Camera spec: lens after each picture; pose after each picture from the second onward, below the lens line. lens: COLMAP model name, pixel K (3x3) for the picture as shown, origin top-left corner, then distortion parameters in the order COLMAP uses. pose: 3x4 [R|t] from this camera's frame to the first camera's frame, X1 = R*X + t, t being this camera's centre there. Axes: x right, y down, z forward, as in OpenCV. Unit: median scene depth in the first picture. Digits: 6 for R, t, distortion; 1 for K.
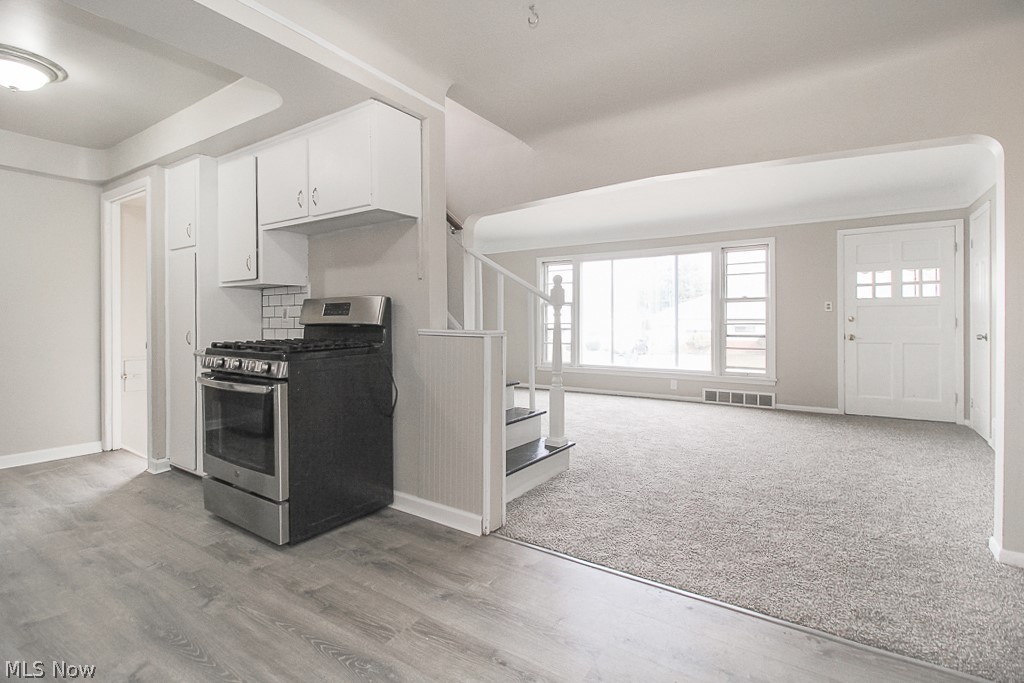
lens RADIAL K [[480.8, 0, 514.8], [0, 480.8, 324.1], [0, 0, 1]] dist [0.026792, -0.015473]
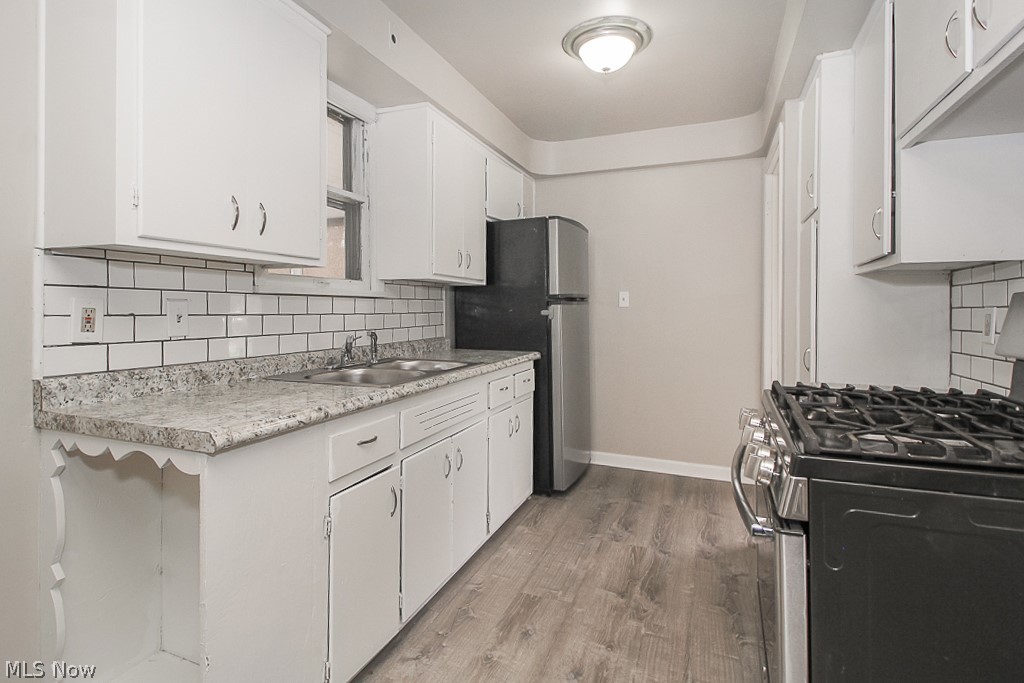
lens RADIAL K [[525.4, 0, 494.4], [0, 525.4, 309.2], [0, 0, 1]] dist [0.015992, -0.000685]
pose [[0.191270, 0.002190, -0.981535, -0.094105], [-0.010541, 0.999944, 0.000177, -0.035393], [0.981481, 0.010313, 0.191283, 0.524337]]
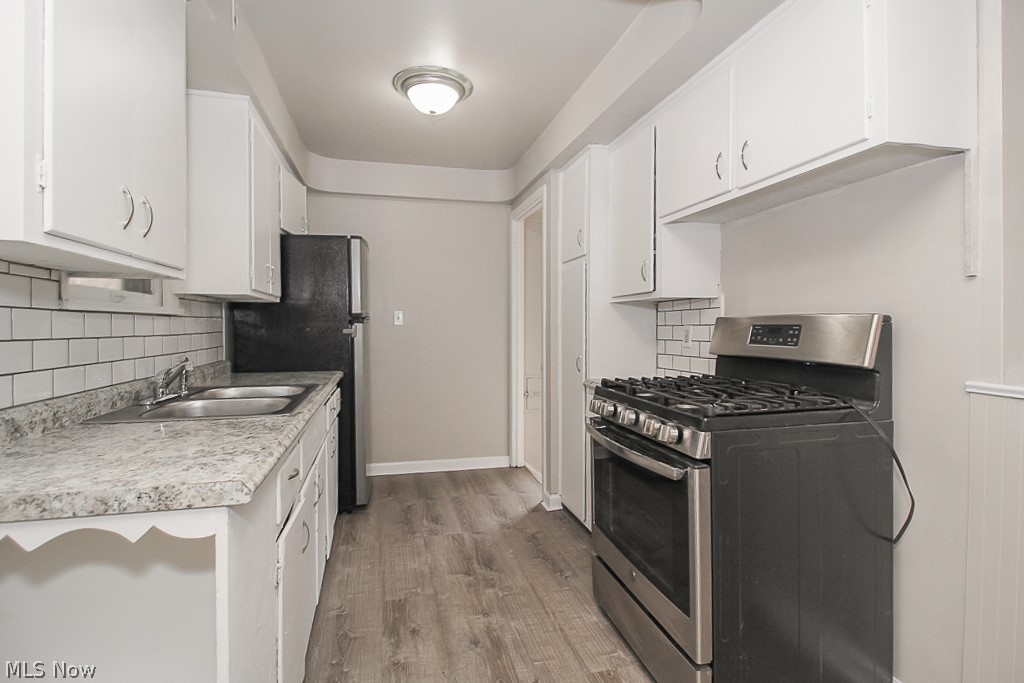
lens RADIAL K [[509.0, 0, 513.1], [0, 509.0, 326.4], [0, 0, 1]] dist [-0.000490, -0.000781]
pose [[0.744396, 0.000636, -0.667738, -0.176542], [-0.004045, 0.999985, -0.003558, -0.036863], [0.667726, 0.005350, 0.744387, 0.281813]]
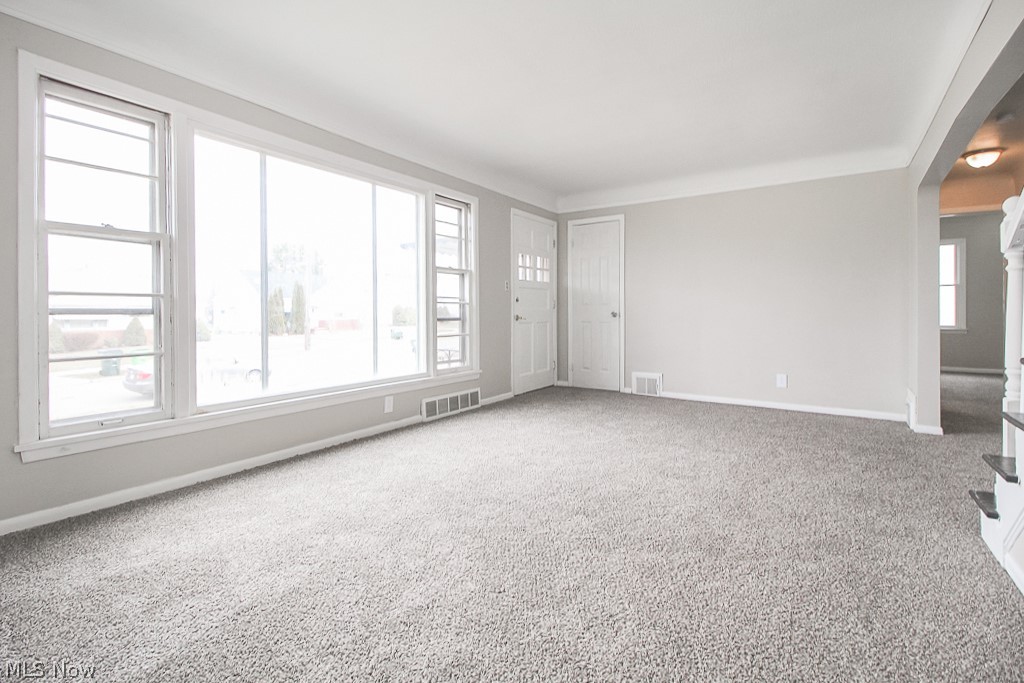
lens RADIAL K [[492.5, 0, 508.3], [0, 492.5, 317.6], [0, 0, 1]] dist [0.000204, -0.000520]
pose [[-0.008187, -0.009411, 0.999922, -0.593719], [0.008835, 0.999916, 0.009484, 0.030857], [-0.999927, 0.008912, -0.008103, 1.858078]]
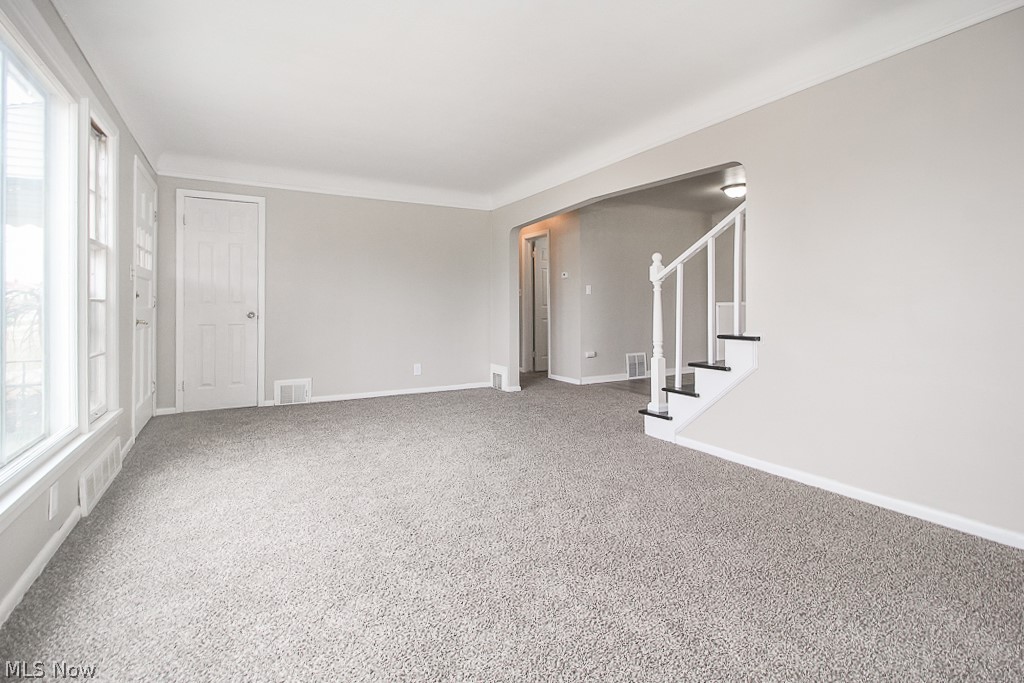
lens RADIAL K [[480.8, 0, 514.8], [0, 480.8, 324.1], [0, 0, 1]] dist [0.026792, -0.015473]
pose [[-0.898411, -0.012151, 0.438987, -0.116969], [0.007512, 0.999046, 0.043027, 0.006245], [-0.439091, 0.041954, -0.897462, 2.497580]]
